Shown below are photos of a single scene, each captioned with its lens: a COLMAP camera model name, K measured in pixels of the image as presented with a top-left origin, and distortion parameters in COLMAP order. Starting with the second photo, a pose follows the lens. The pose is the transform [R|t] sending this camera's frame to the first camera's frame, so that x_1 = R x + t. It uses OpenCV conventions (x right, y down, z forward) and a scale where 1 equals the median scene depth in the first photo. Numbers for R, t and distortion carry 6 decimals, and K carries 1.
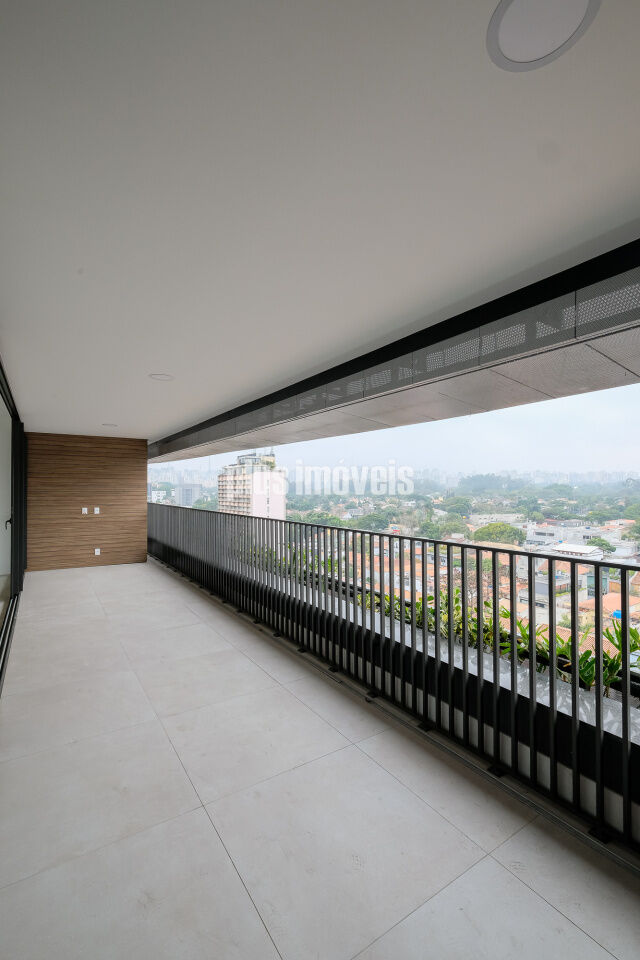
lens RADIAL K [[422.8, 0, 314.5], [0, 422.8, 490.7], [0, 0, 1]] dist [-0.001341, -0.000062]
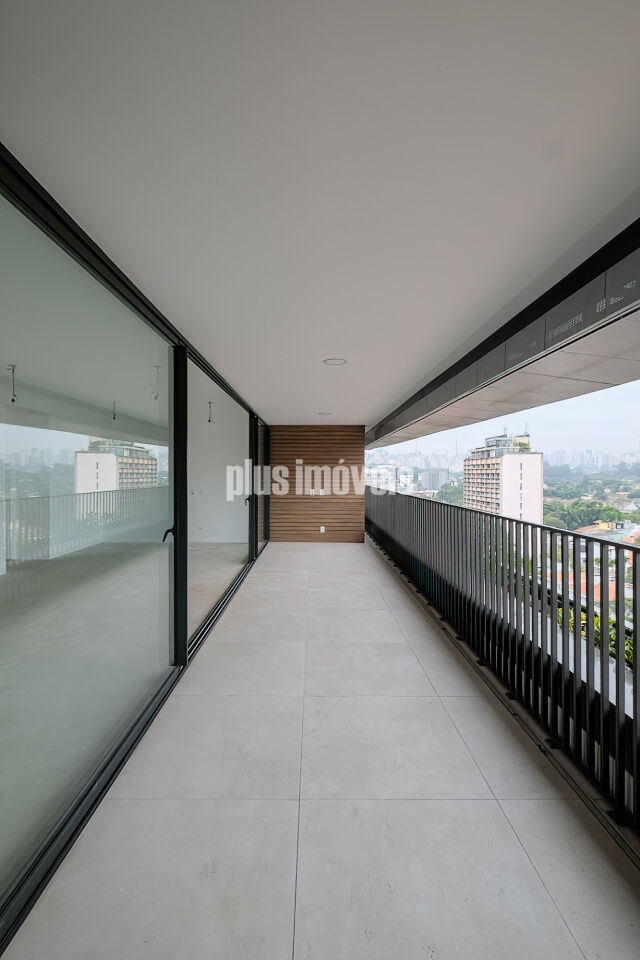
lens RADIAL K [[424.0, 0, 316.3], [0, 424.0, 478.1], [0, 0, 1]] dist [-0.003021, -0.000170]
pose [[0.842024, 0.005463, -0.539413, 0.104780], [-0.001872, 0.999972, 0.007204, 0.003022], [0.539437, -0.005056, 0.842011, 0.079607]]
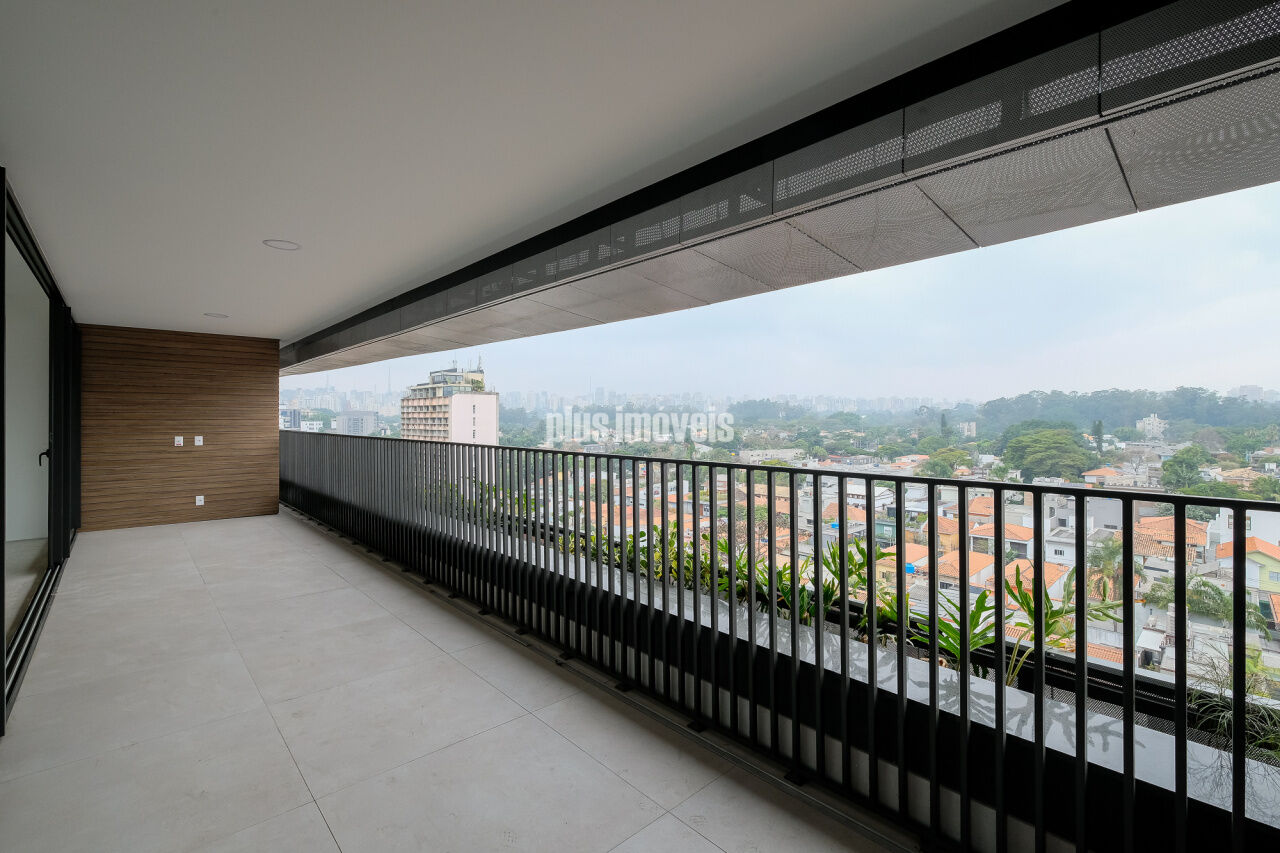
lens RADIAL K [[563.8, 0, 637.6], [0, 563.8, 422.3], [0, 0, 1]] dist [-0.001341, -0.000062]
pose [[0.985717, -0.001242, 0.168407, 0.051980], [0.000930, 0.999998, 0.001935, 0.023644], [-0.168409, -0.001751, 0.985716, -0.035372]]
